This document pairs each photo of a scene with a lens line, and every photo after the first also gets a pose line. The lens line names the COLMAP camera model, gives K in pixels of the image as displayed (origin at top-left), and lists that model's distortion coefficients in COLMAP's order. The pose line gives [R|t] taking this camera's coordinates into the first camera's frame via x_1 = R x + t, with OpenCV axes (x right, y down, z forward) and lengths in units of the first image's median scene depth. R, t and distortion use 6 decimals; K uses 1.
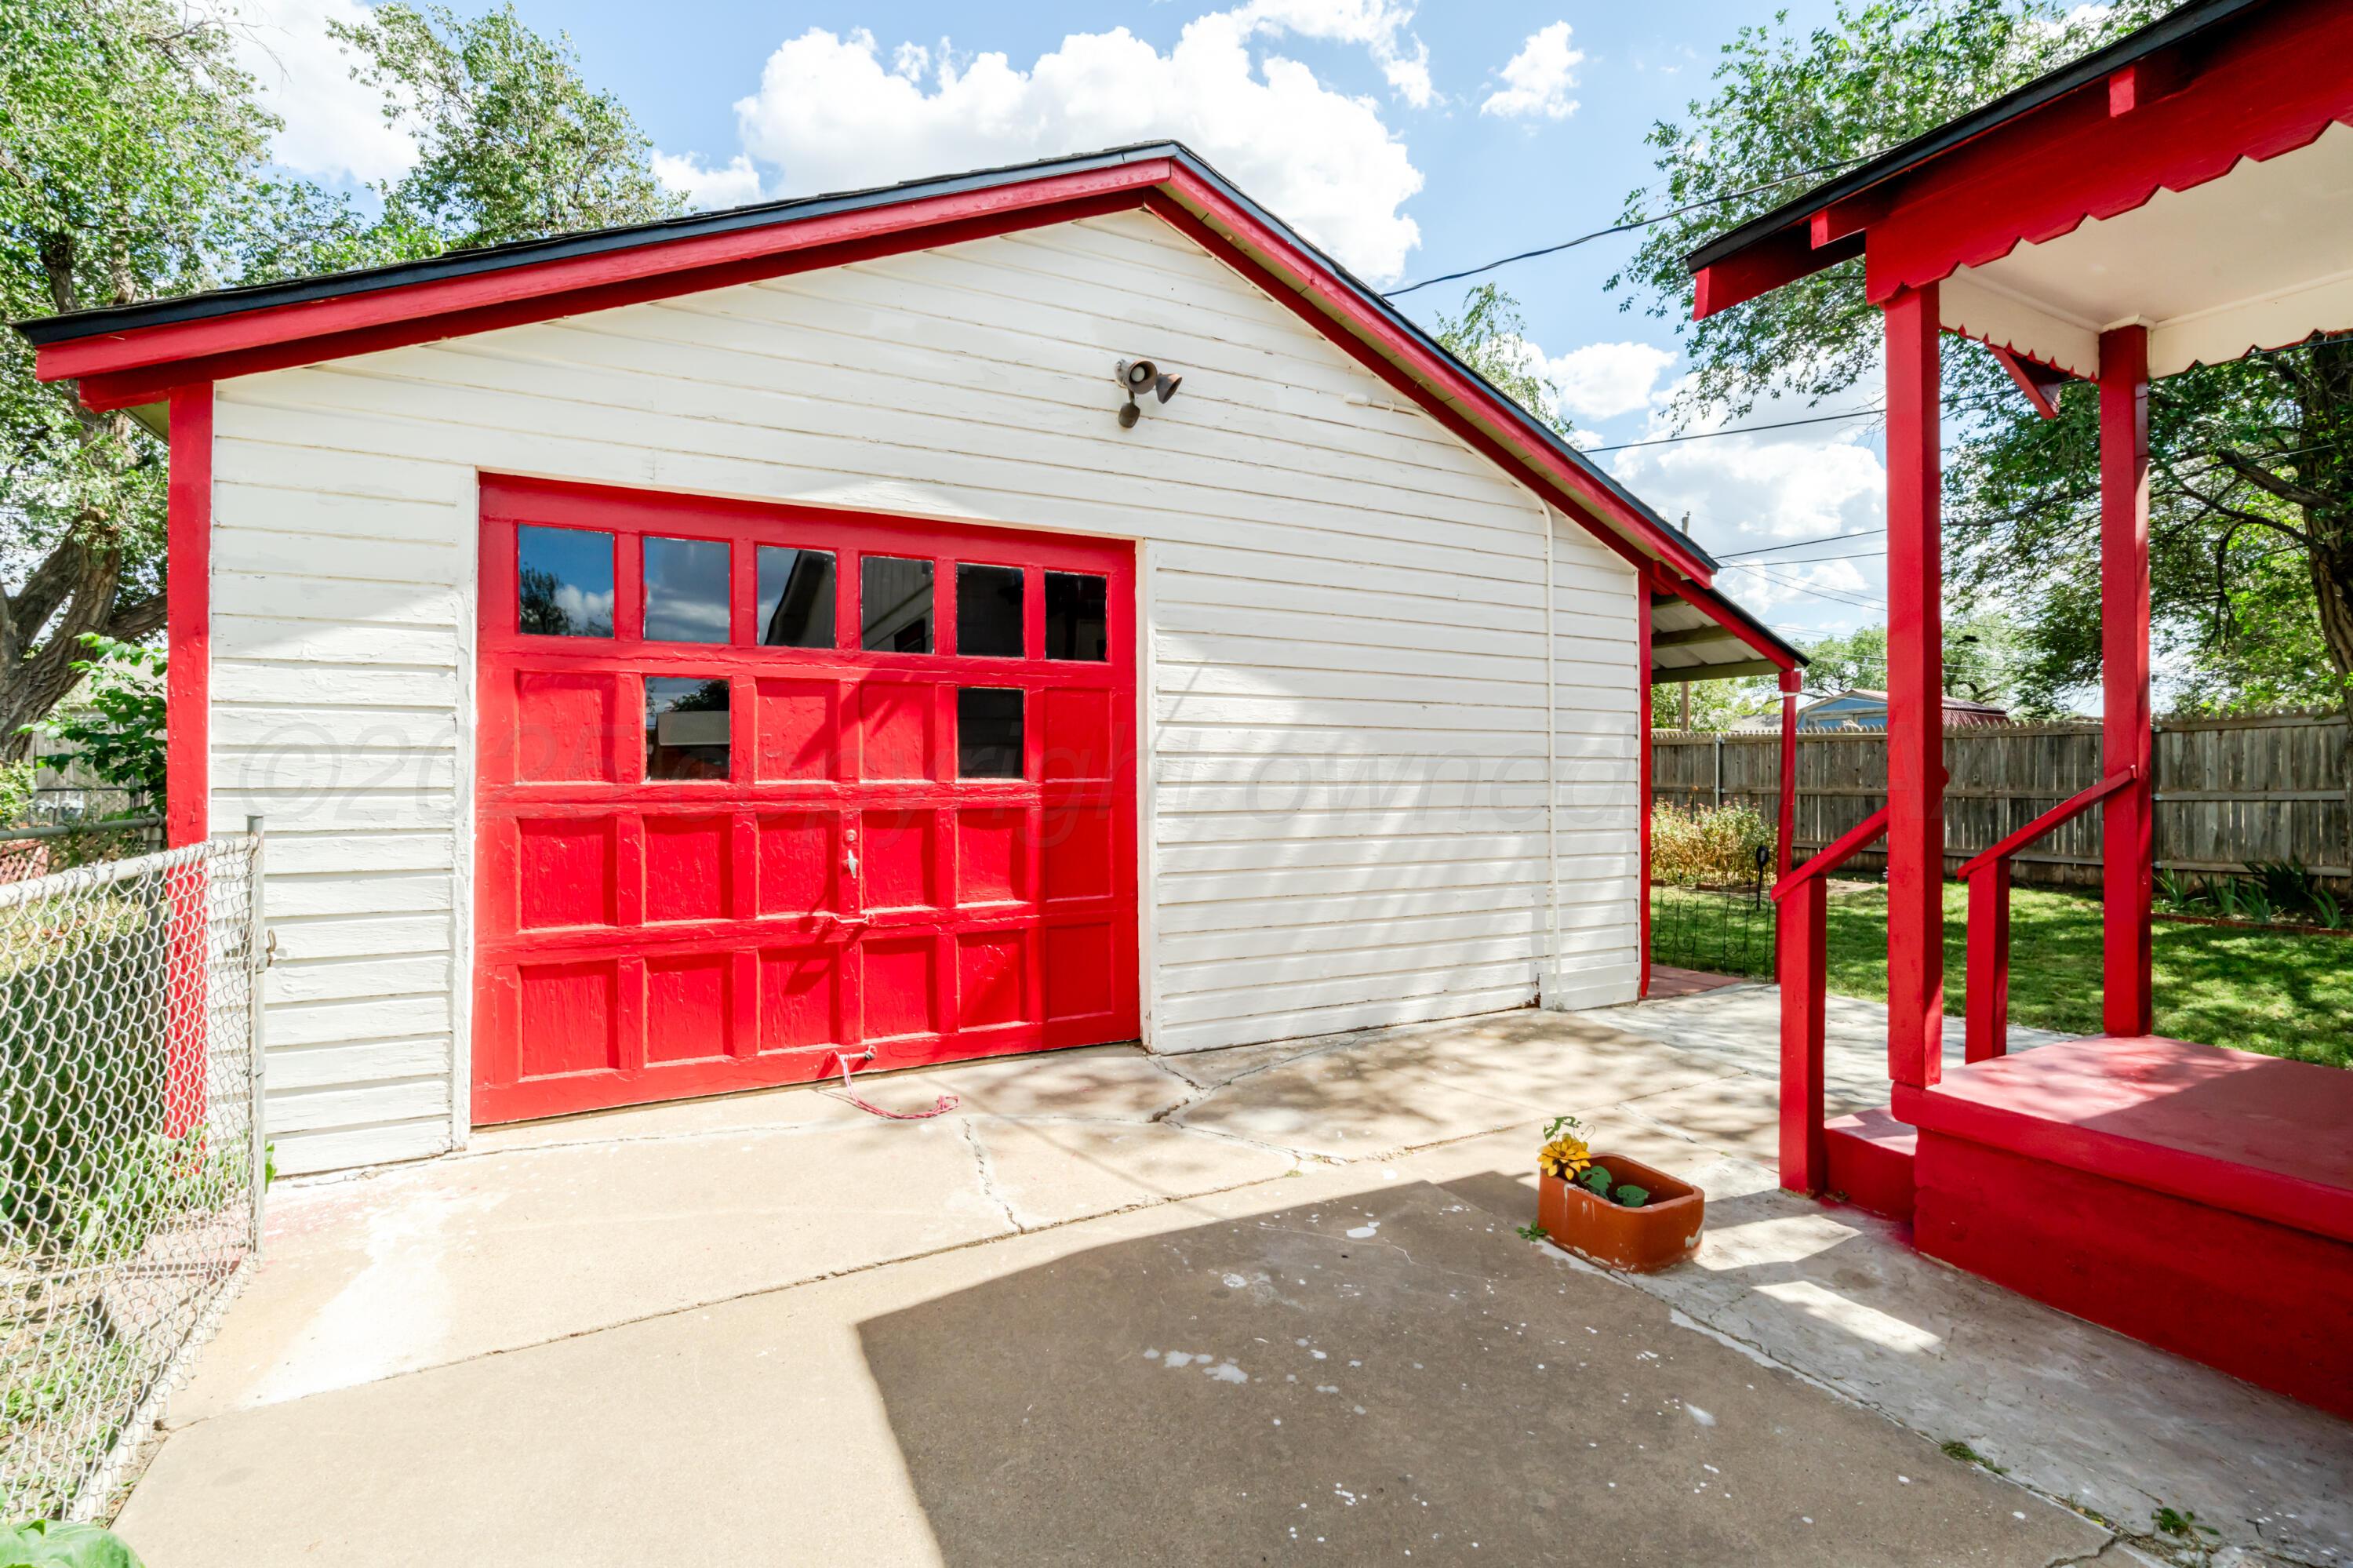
lens RADIAL K [[1079.9, 0, 1154.1], [0, 1079.9, 763.9], [0, 0, 1]] dist [-0.003365, 0.000435]
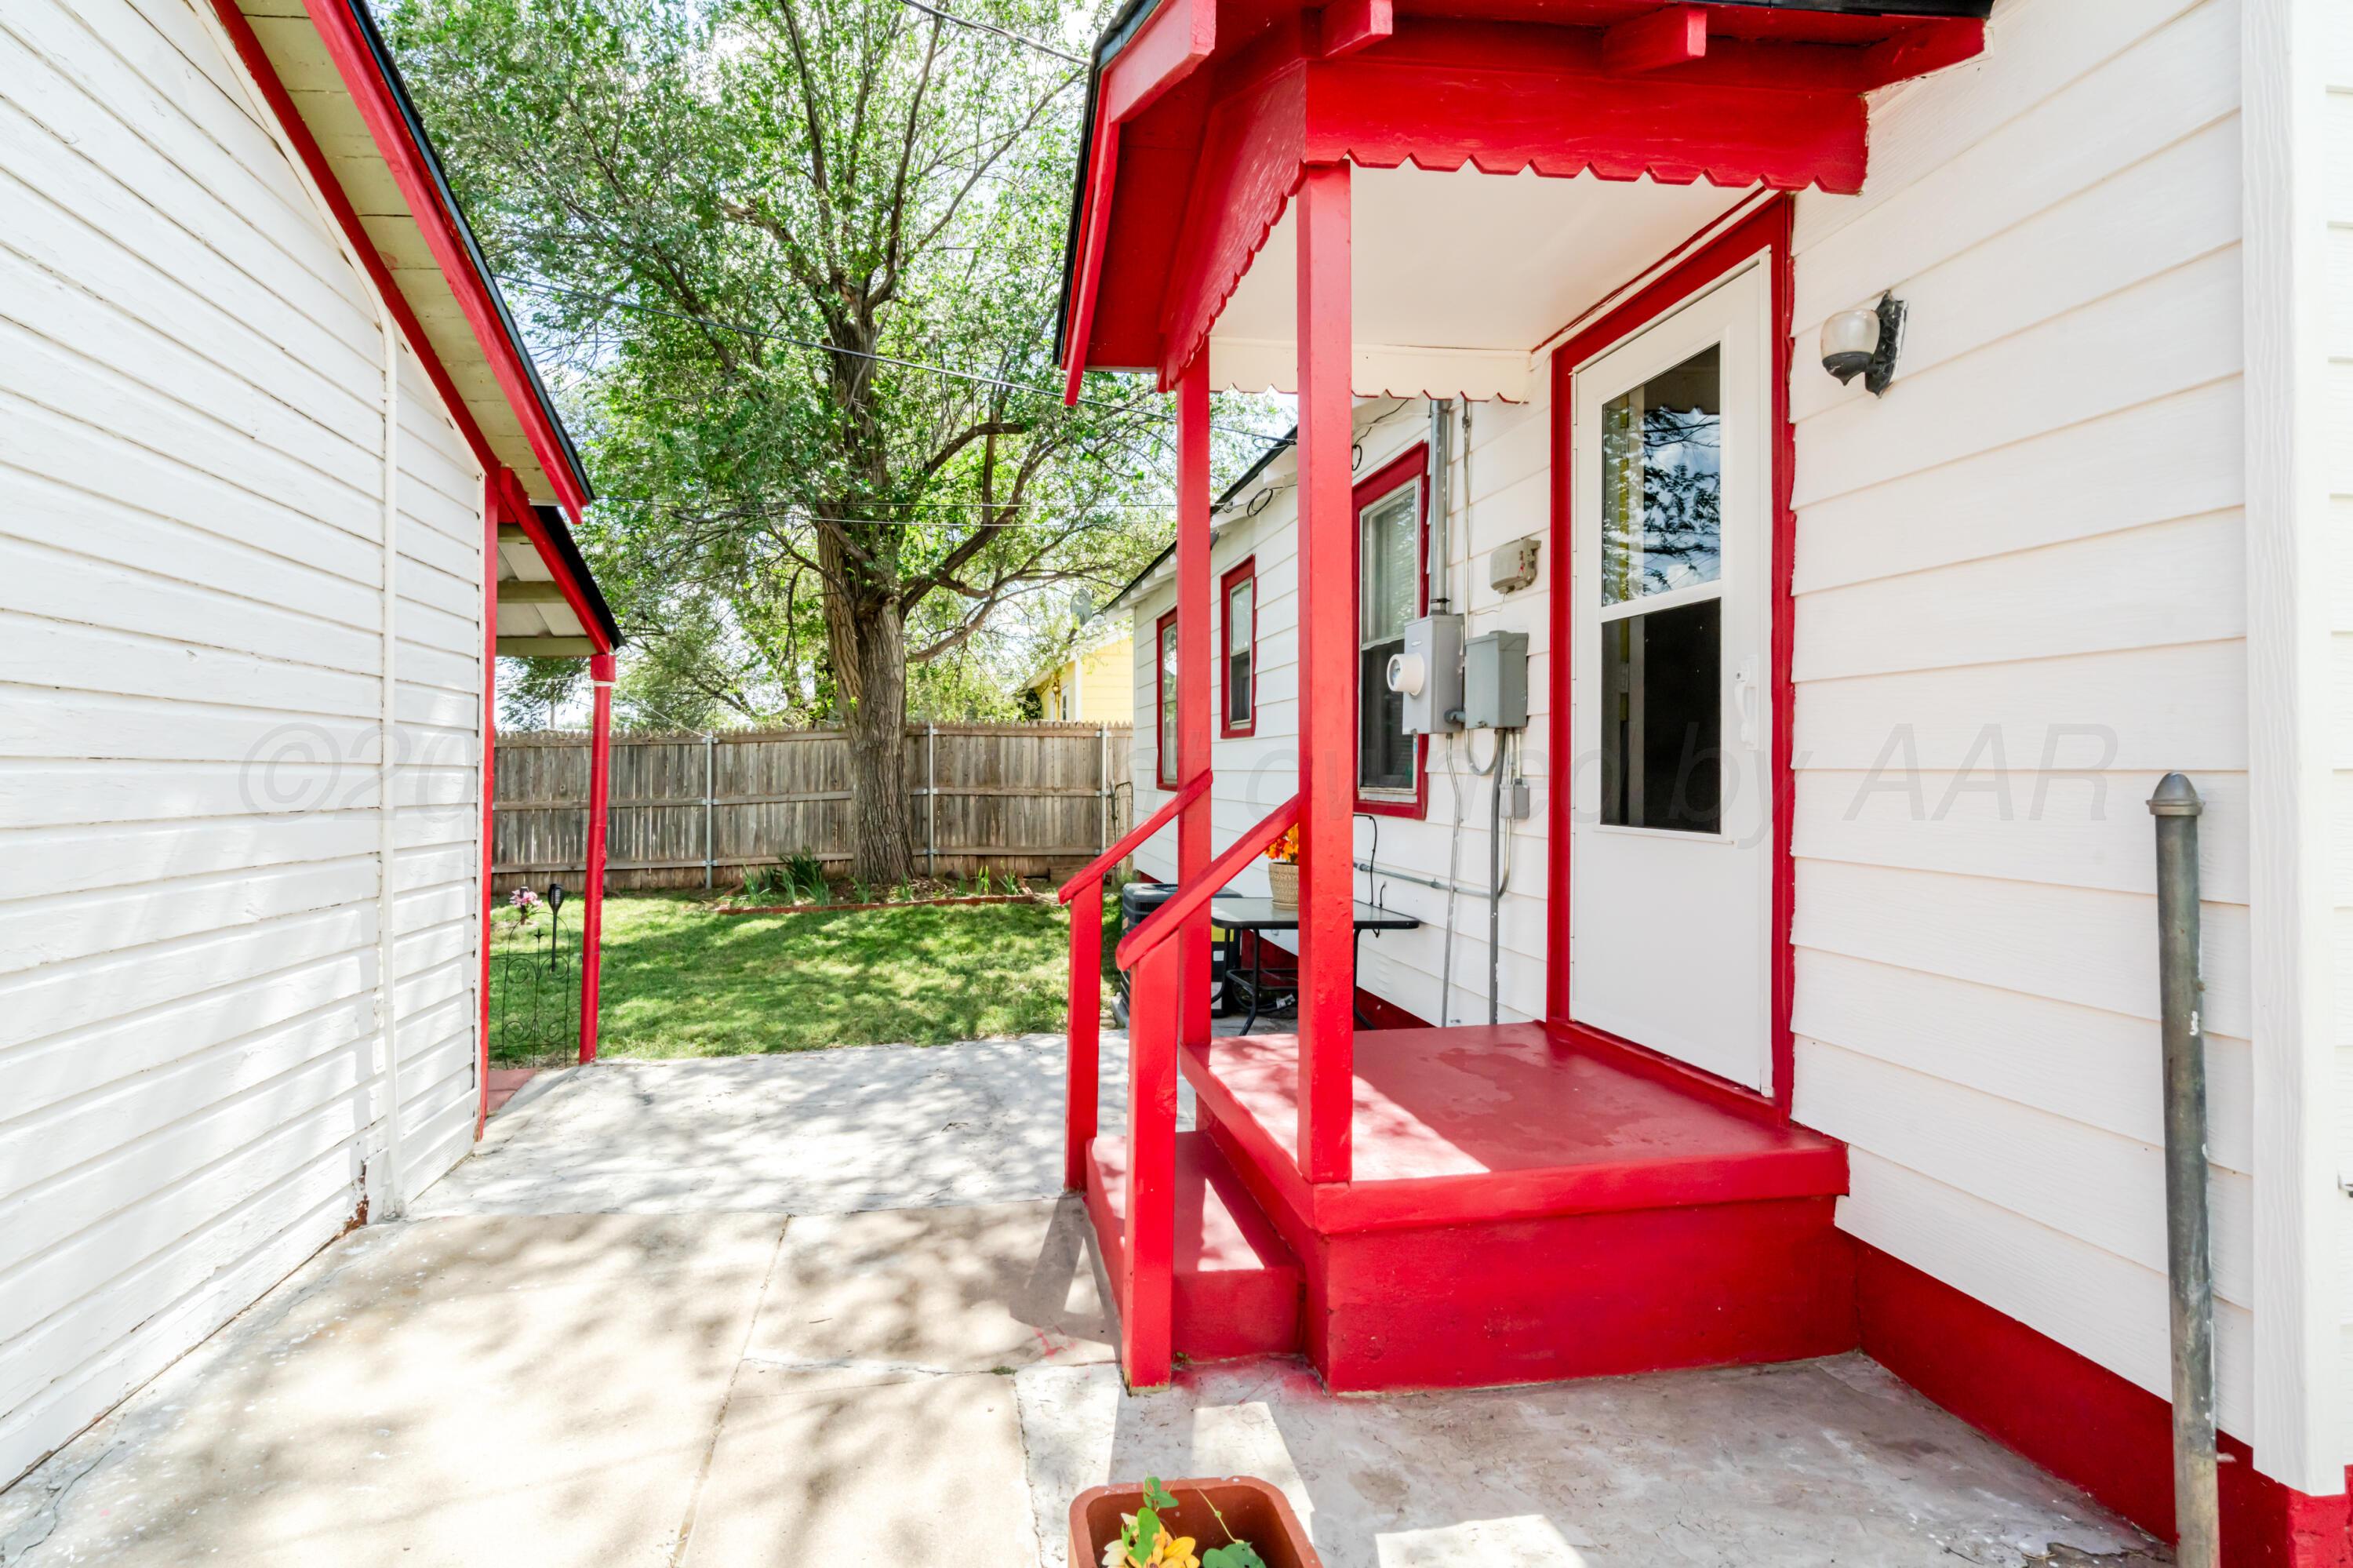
lens RADIAL K [[1117.9, 0, 1176.5], [0, 1117.9, 784.0], [0, 0, 1]] dist [0.032370, 0.000137]
pose [[0.300766, -0.018406, 0.953520, -0.029605], [0.006920, 0.999830, 0.017117, -0.004194], [-0.953673, 0.001451, 0.300842, 0.210307]]
